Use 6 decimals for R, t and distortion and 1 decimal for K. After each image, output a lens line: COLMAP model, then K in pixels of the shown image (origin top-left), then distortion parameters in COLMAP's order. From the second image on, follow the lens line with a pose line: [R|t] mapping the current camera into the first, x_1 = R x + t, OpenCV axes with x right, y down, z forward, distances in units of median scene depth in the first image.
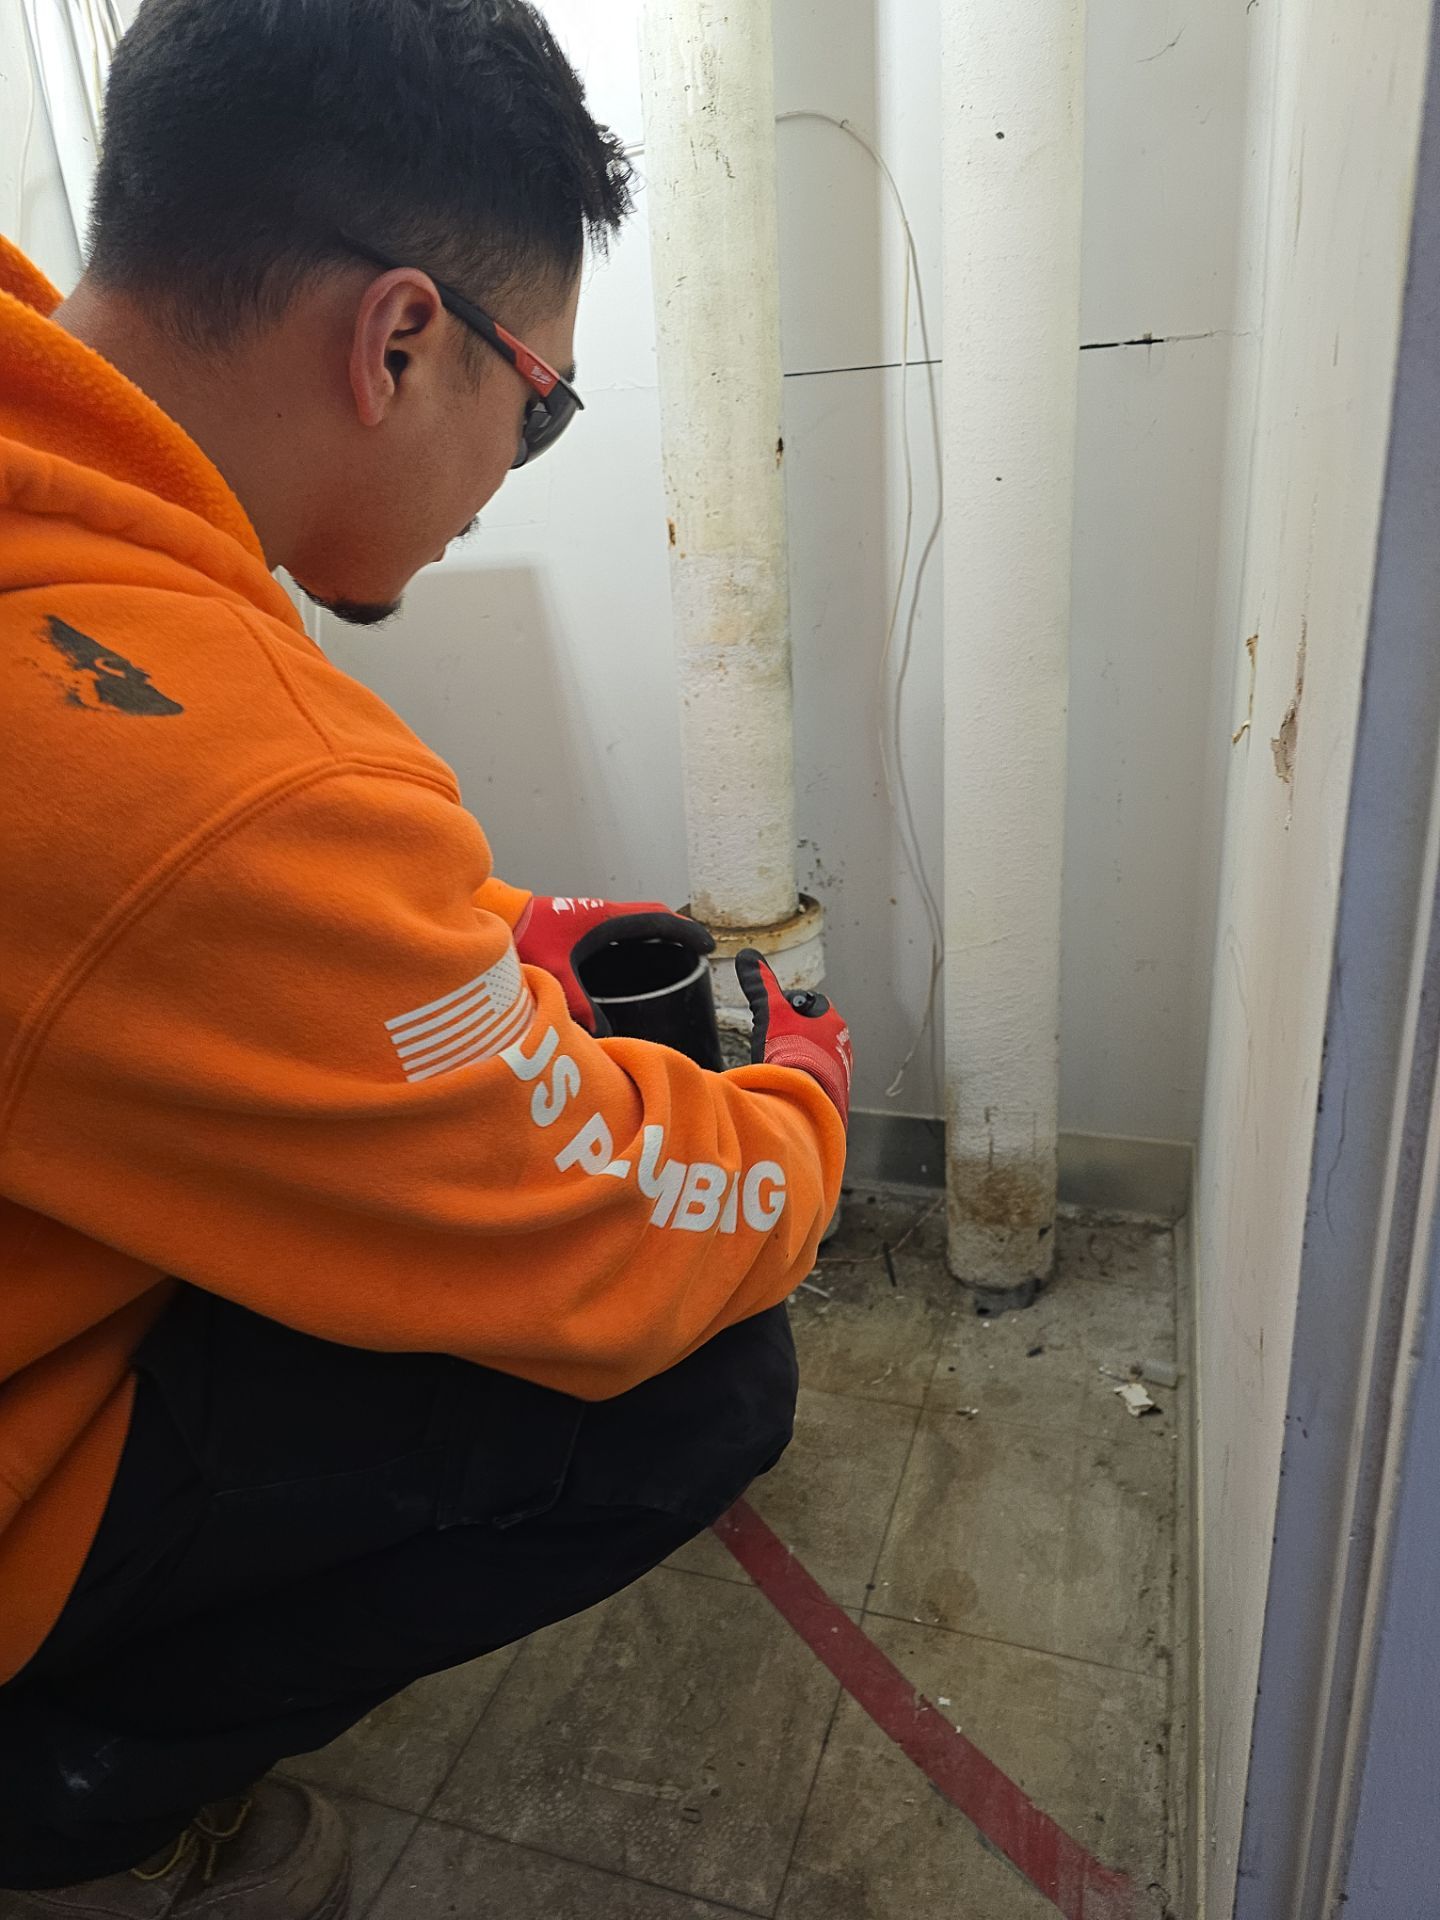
lens RADIAL K [[1314.7, 0, 720.4], [0, 1314.7, 958.1], [0, 0, 1]] dist [0.041018, -0.046840]
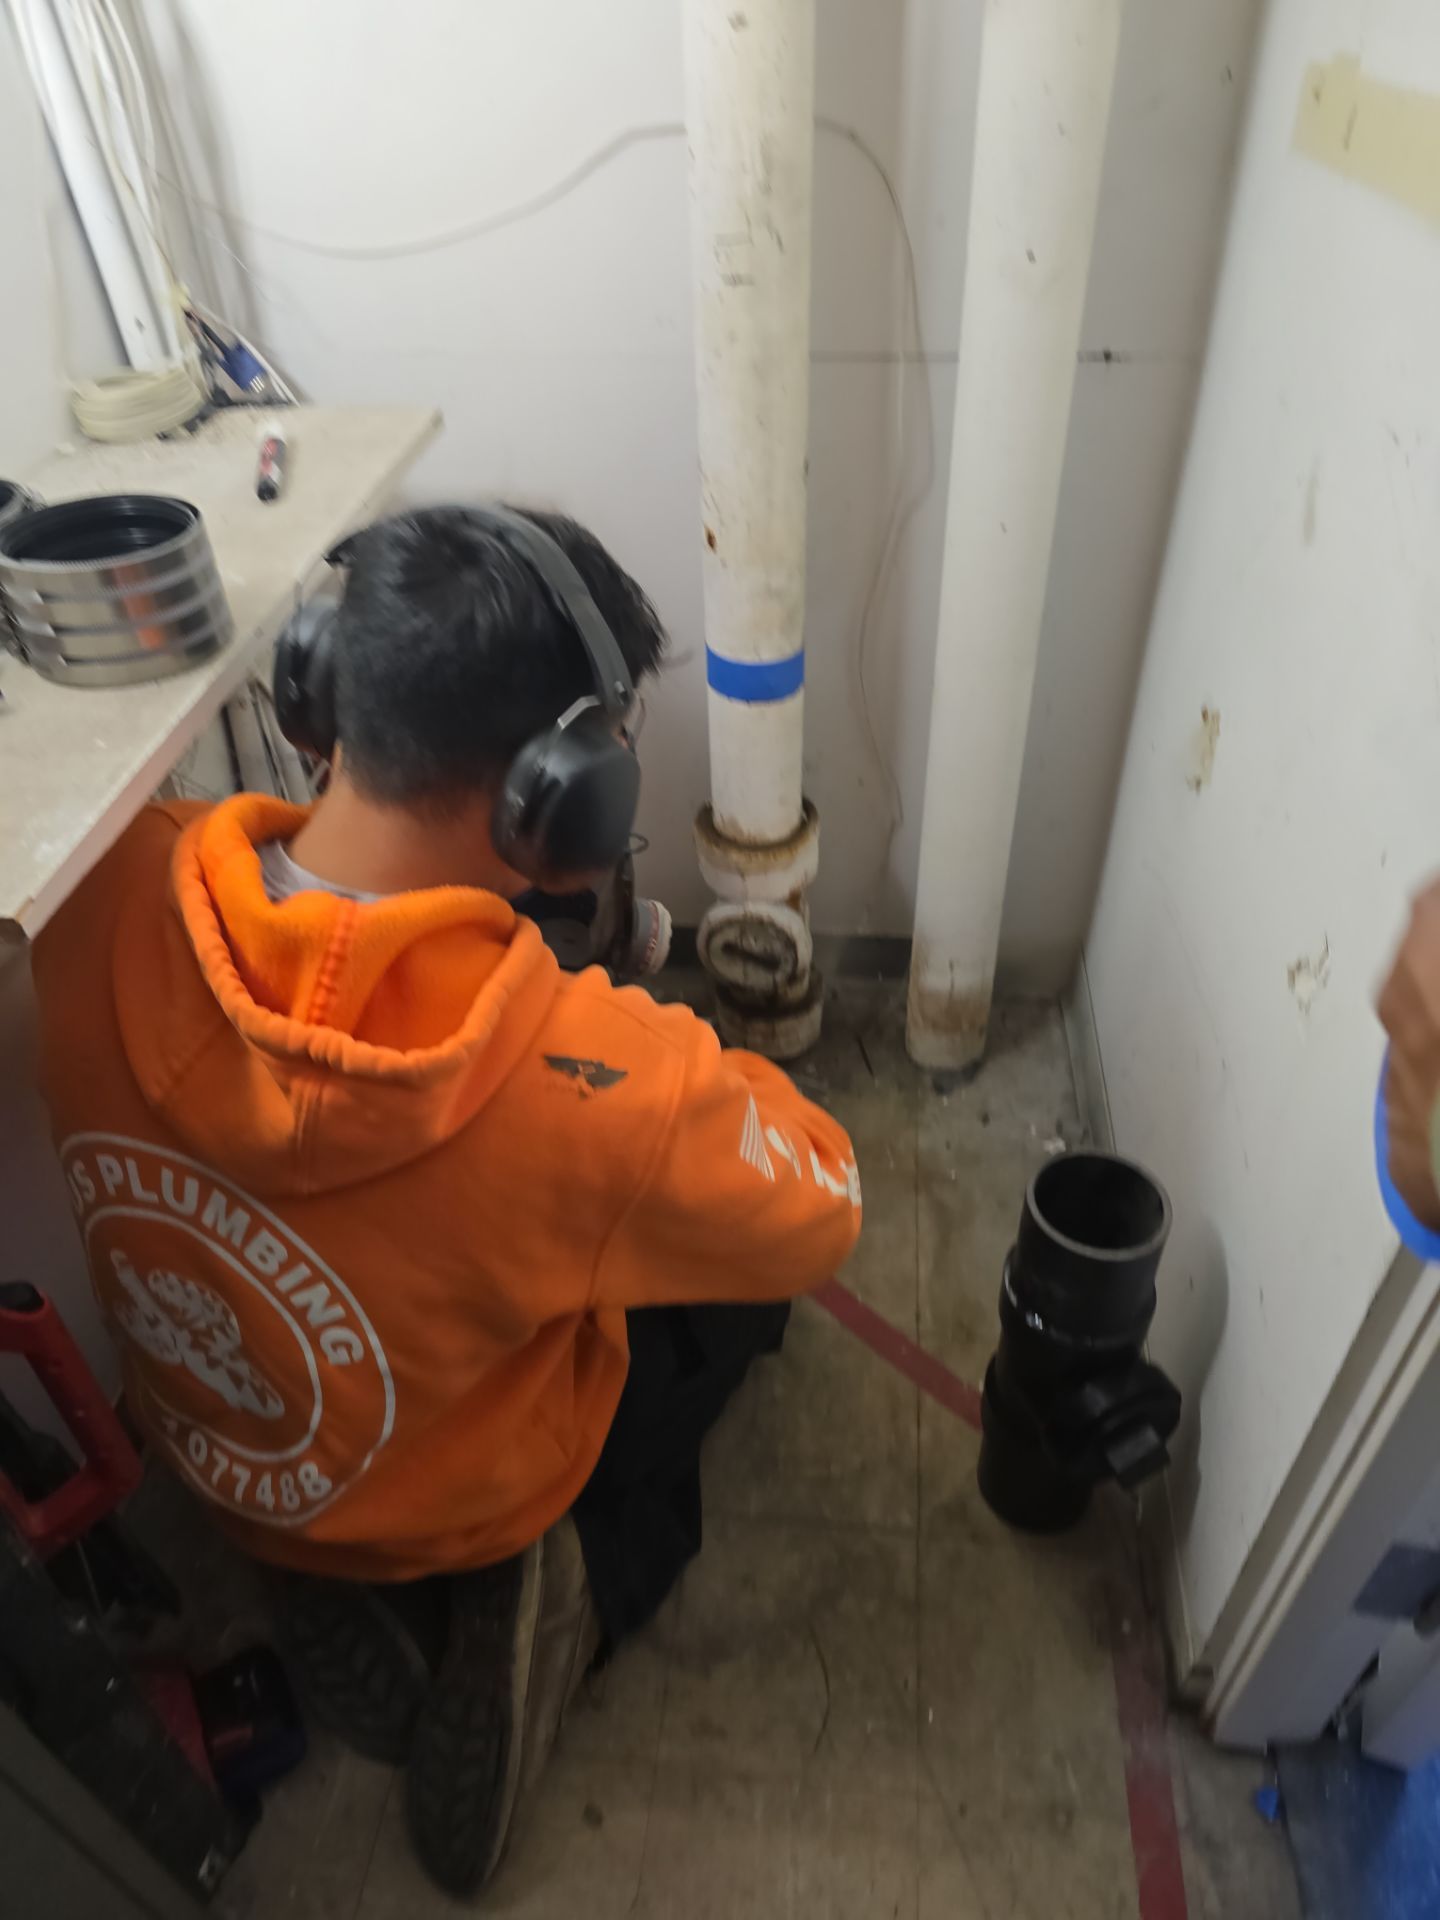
lens RADIAL K [[1303.6, 0, 741.1], [0, 1303.6, 967.6], [0, 0, 1]] dist [0.034230, -0.026505]
pose [[0.973613, -0.119677, 0.194308, -0.299348], [0.044470, 0.934630, 0.352829, -0.404331], [-0.223832, -0.334878, 0.915290, -0.188273]]
